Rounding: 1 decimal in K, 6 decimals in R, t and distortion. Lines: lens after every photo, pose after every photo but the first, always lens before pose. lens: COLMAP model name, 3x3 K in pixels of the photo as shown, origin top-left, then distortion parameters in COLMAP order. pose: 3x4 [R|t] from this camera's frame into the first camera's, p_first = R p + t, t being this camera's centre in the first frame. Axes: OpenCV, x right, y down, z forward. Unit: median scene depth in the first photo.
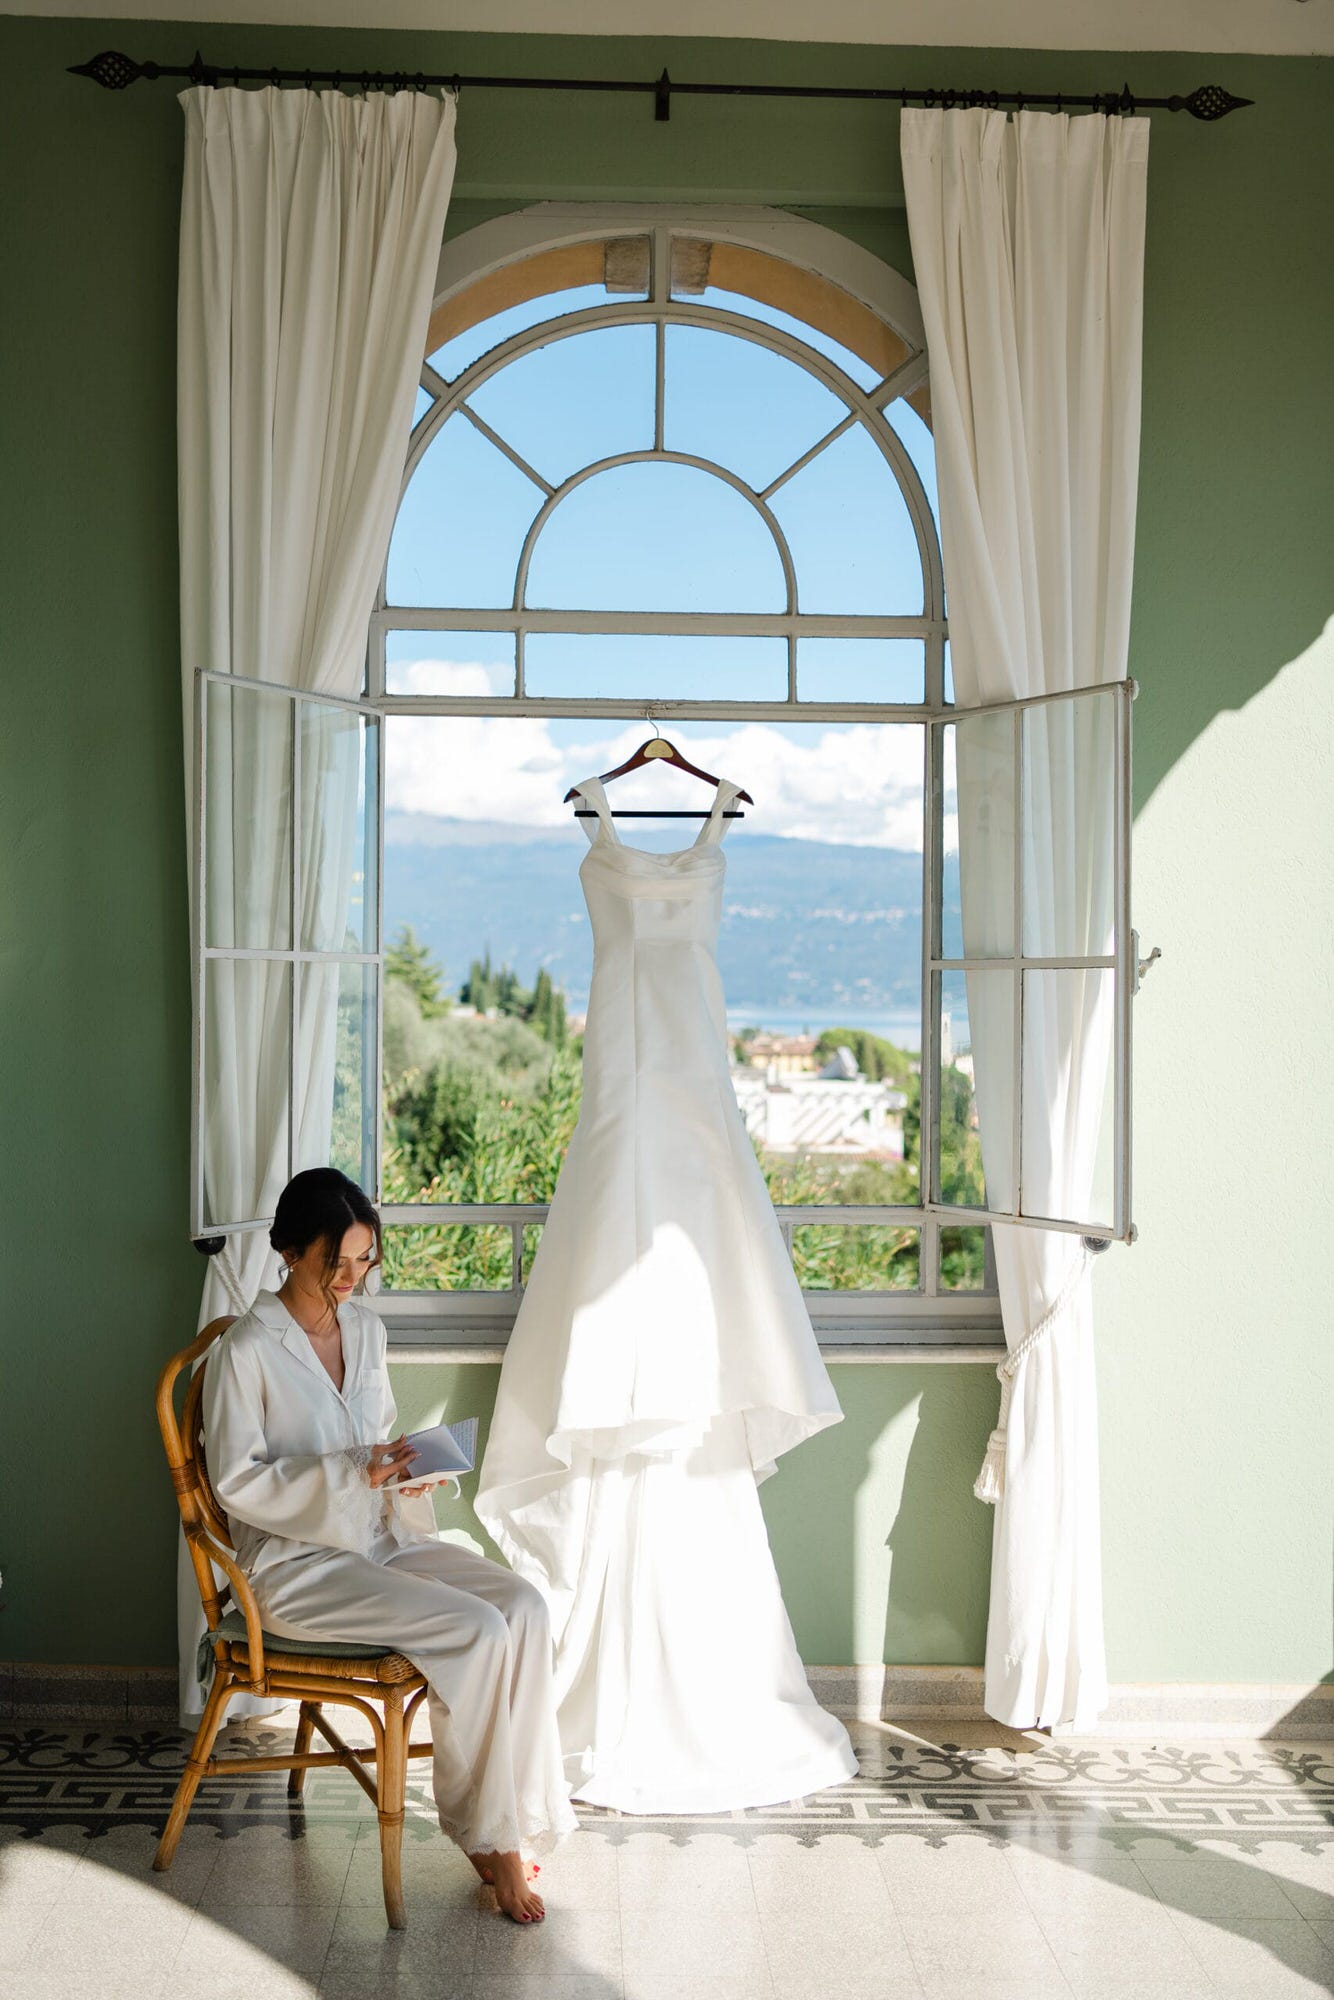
lens RADIAL K [[2169.6, 0, 658.9], [0, 2169.6, 1005.7], [0, 0, 1]] dist [0.008950, 0.000000]
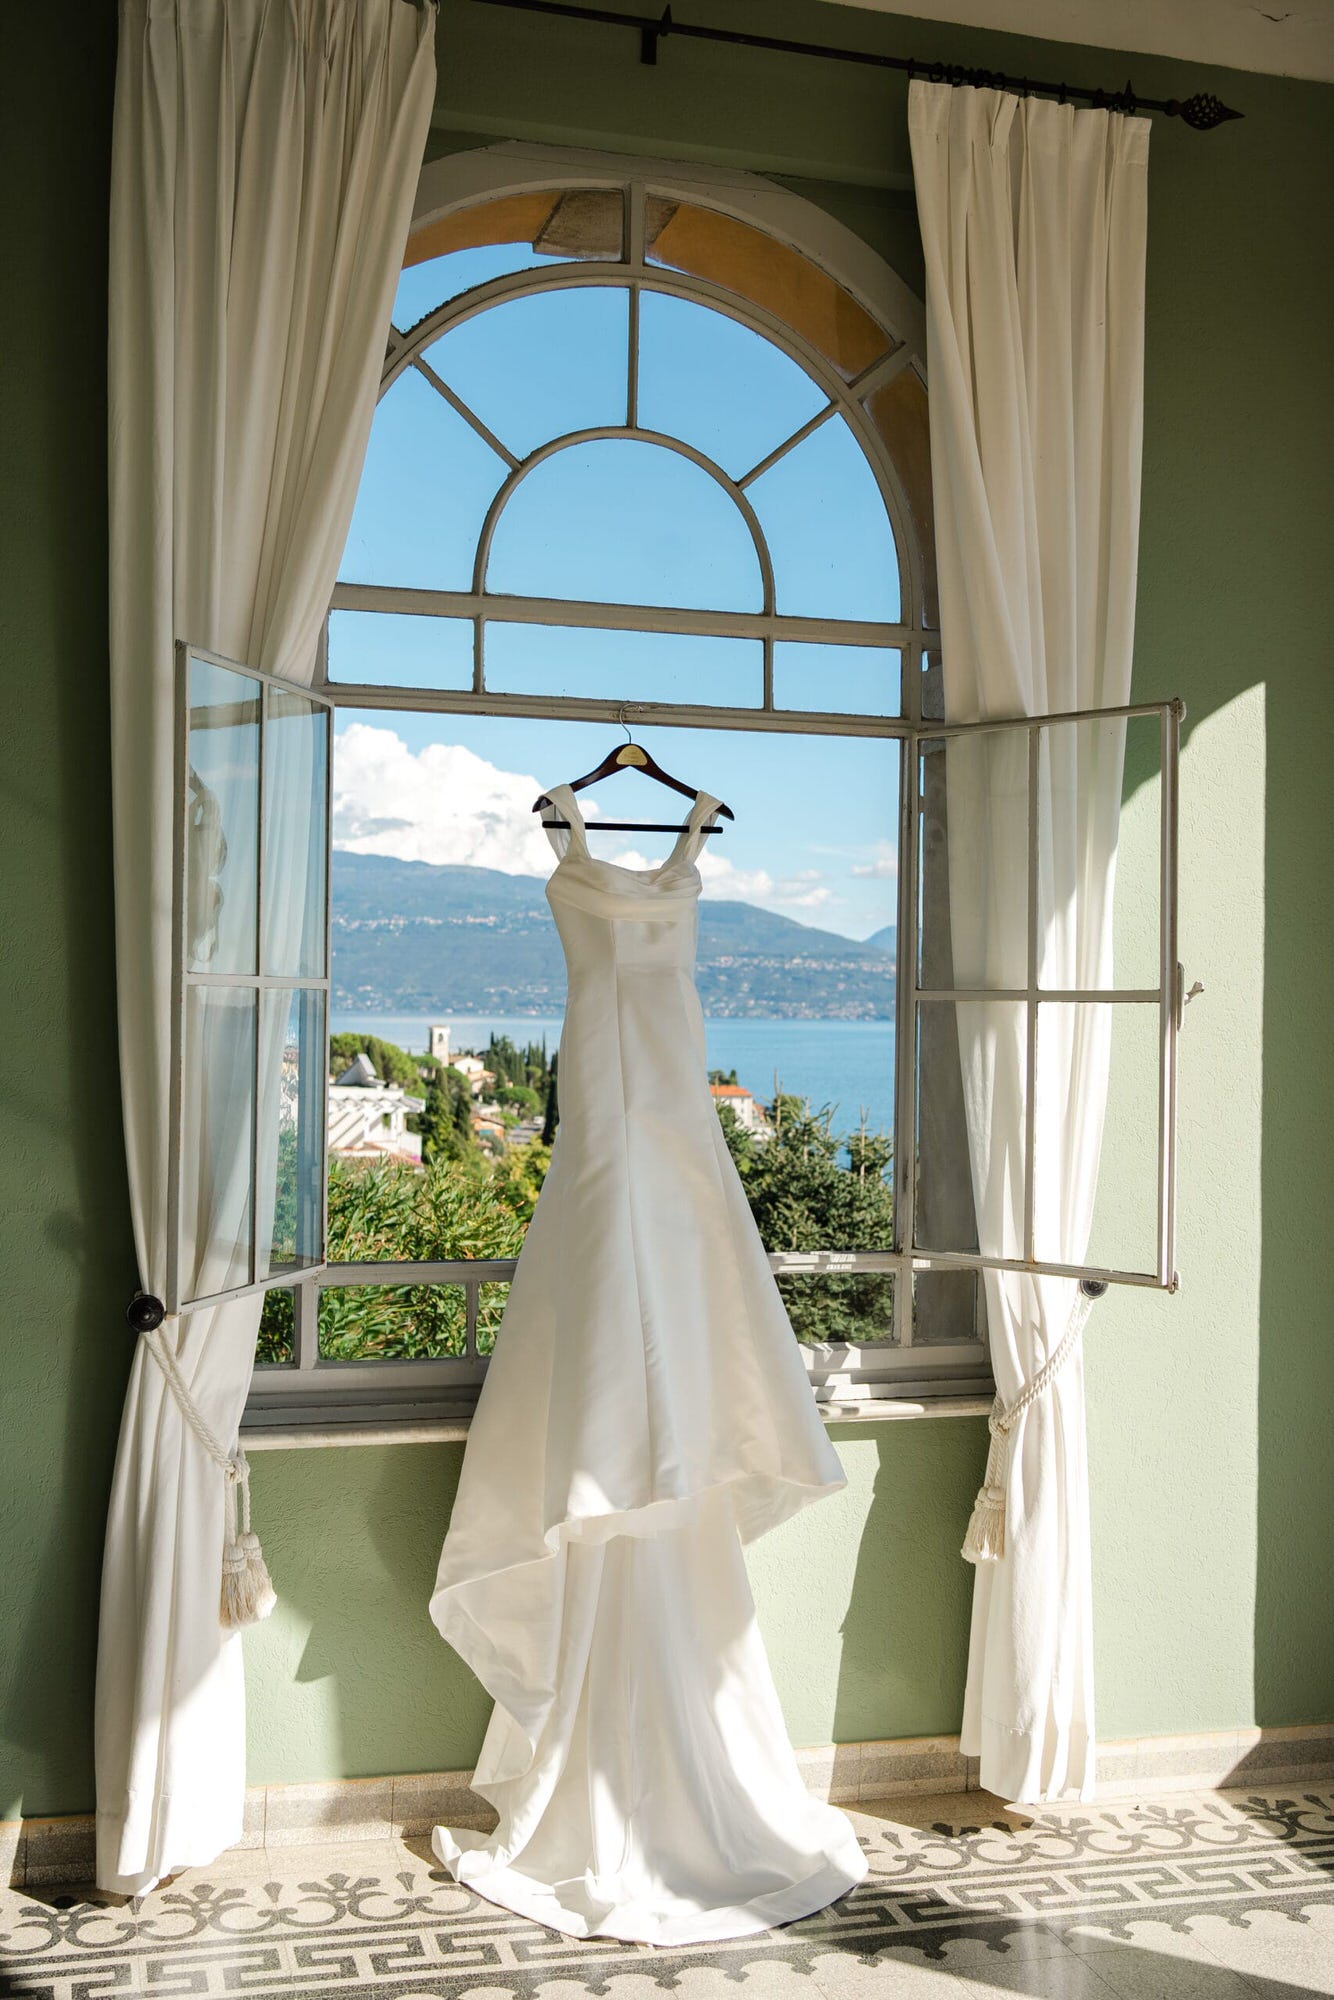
lens RADIAL K [[2102.5, 0, 676.2], [0, 2102.5, 1008.1], [0, 0, 1]] dist [0.008192, 0.000000]
pose [[0.968268, 0.005319, 0.249858, -0.205588], [-0.005060, 0.999986, -0.001678, -0.011251], [-0.249863, 0.000361, 0.968281, 0.144747]]
